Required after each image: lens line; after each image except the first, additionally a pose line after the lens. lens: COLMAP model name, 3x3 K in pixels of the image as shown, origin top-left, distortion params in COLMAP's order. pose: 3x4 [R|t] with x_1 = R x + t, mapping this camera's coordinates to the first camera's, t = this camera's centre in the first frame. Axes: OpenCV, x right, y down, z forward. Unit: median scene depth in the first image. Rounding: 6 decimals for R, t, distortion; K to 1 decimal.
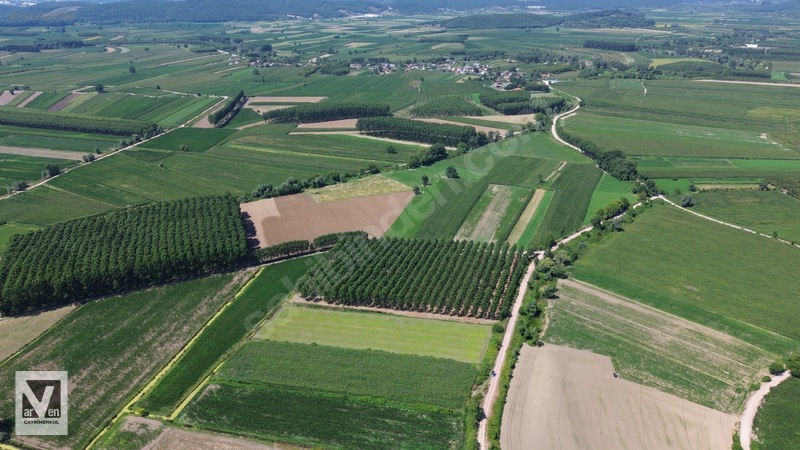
lens RADIAL K [[578.7, 0, 400.0], [0, 578.7, 225.0], [0, 0, 1]] dist [0.072747, -0.073987]
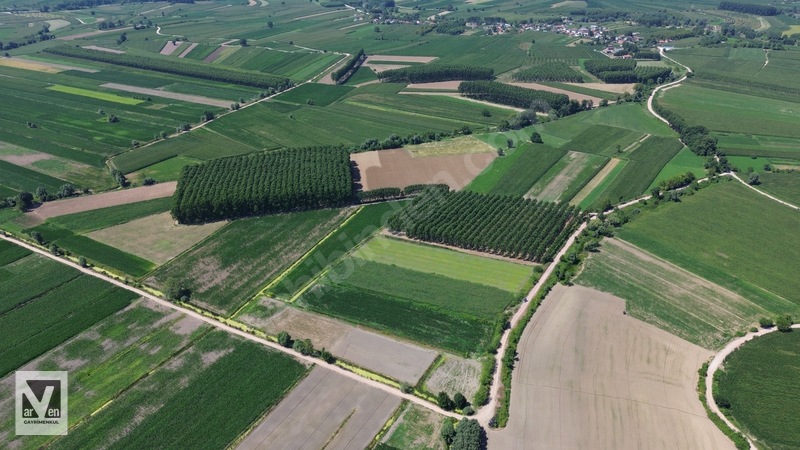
lens RADIAL K [[578.7, 0, 400.0], [0, 578.7, 225.0], [0, 0, 1]] dist [0.072747, -0.073987]
pose [[0.978759, 0.091992, -0.183217, 0.063477], [-0.077190, 0.993269, 0.086358, -0.001023], [0.189928, -0.070381, 0.979272, -0.179636]]
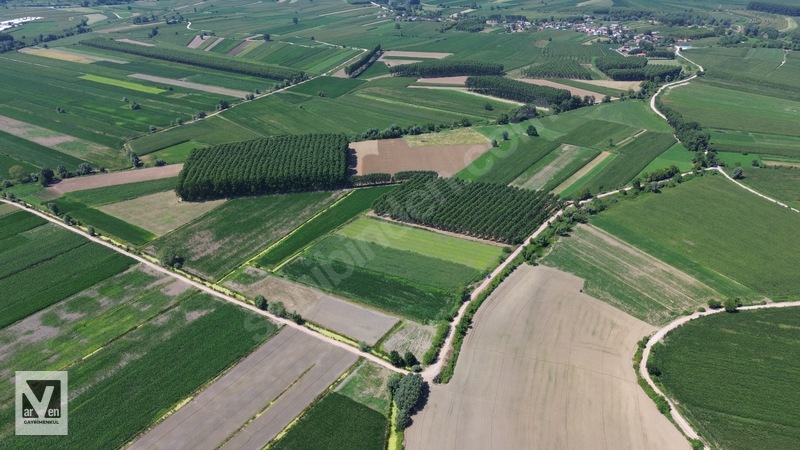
lens RADIAL K [[578.7, 0, 400.0], [0, 578.7, 225.0], [0, 0, 1]] dist [0.072747, -0.073987]
pose [[0.964505, 0.119878, -0.235284, 0.154539], [-0.100455, 0.990594, 0.092912, 0.015282], [0.244209, -0.065979, 0.967475, -0.220310]]
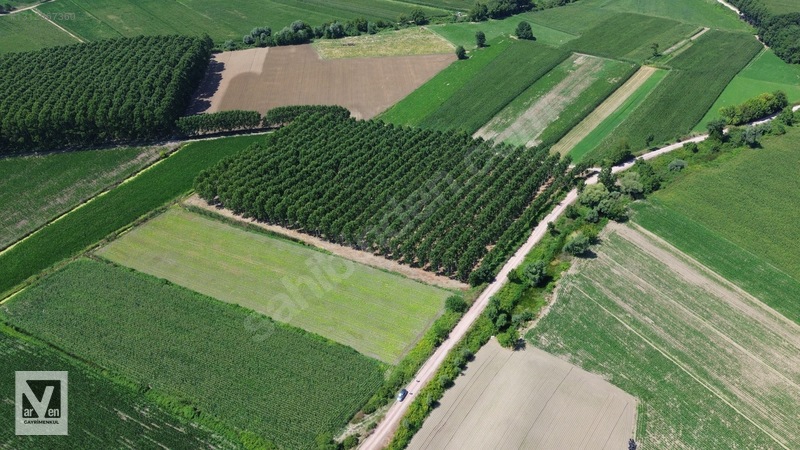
lens RADIAL K [[578.7, 0, 400.0], [0, 578.7, 225.0], [0, 0, 1]] dist [0.072747, -0.073987]
pose [[0.968093, 0.144297, -0.204875, 0.144780], [-0.094102, 0.967072, 0.236467, -0.019981], [0.232251, -0.209643, 0.949794, 0.292793]]
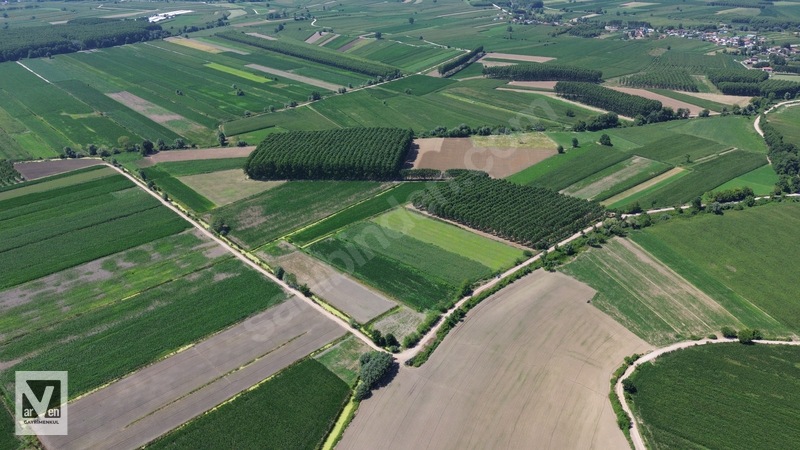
lens RADIAL K [[578.7, 0, 400.0], [0, 578.7, 225.0], [0, 0, 1]] dist [0.072747, -0.073987]
pose [[0.878052, 0.216418, -0.426835, 0.302246], [-0.182498, 0.975929, 0.119404, 0.006680], [0.442402, -0.026946, 0.896412, -0.204153]]
